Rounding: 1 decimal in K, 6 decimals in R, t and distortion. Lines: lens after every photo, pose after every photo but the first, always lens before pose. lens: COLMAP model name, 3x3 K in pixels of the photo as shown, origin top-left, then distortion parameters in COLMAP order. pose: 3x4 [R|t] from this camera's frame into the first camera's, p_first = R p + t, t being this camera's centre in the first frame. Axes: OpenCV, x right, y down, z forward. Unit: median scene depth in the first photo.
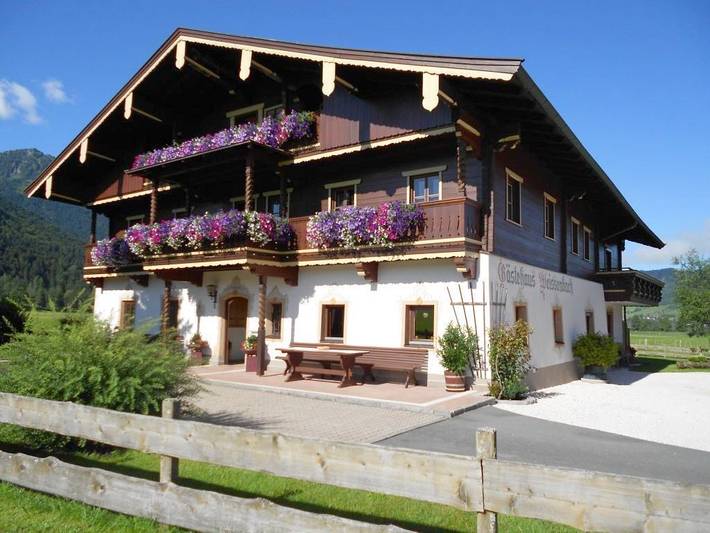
lens RADIAL K [[543.2, 0, 355.0], [0, 543.2, 266.5], [0, 0, 1]] dist [-0.003996, 0.000403]
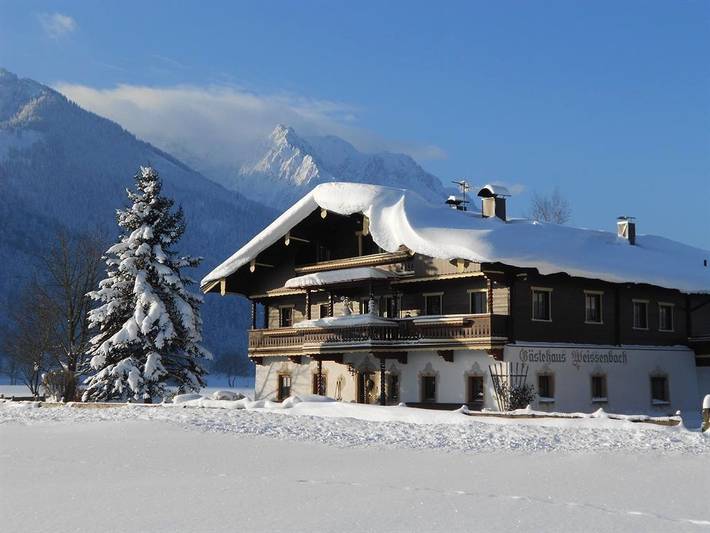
lens RADIAL K [[1252.3, 0, 355.0], [0, 1252.3, 266.5], [0, 0, 1]] dist [-0.017416, -0.032915]
pose [[0.969282, -0.040210, -0.242644, 0.640883], [0.038389, 0.999188, -0.012229, -0.208091], [0.242938, 0.002539, 0.970038, -2.523822]]
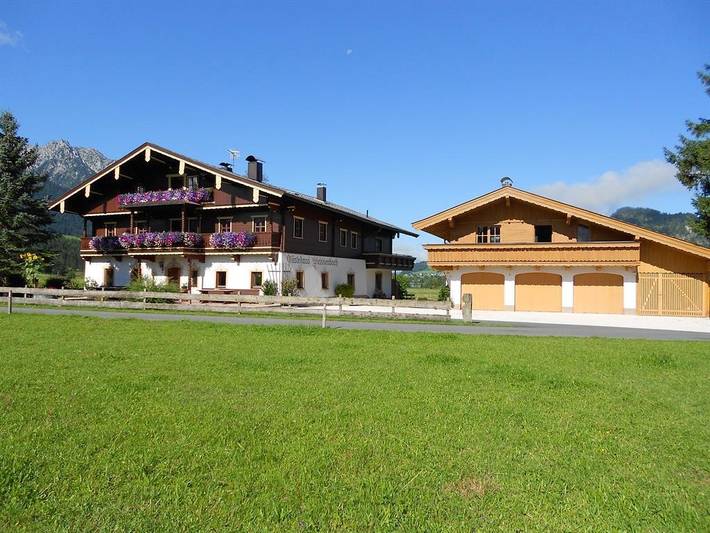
lens RADIAL K [[543.2, 0, 355.0], [0, 543.2, 266.5], [0, 0, 1]] dist [-0.003996, 0.000403]
pose [[0.982597, 0.001247, 0.185747, 0.092978], [-0.013915, 0.997662, 0.066911, -0.116347], [-0.185229, -0.068331, 0.980317, -1.407431]]
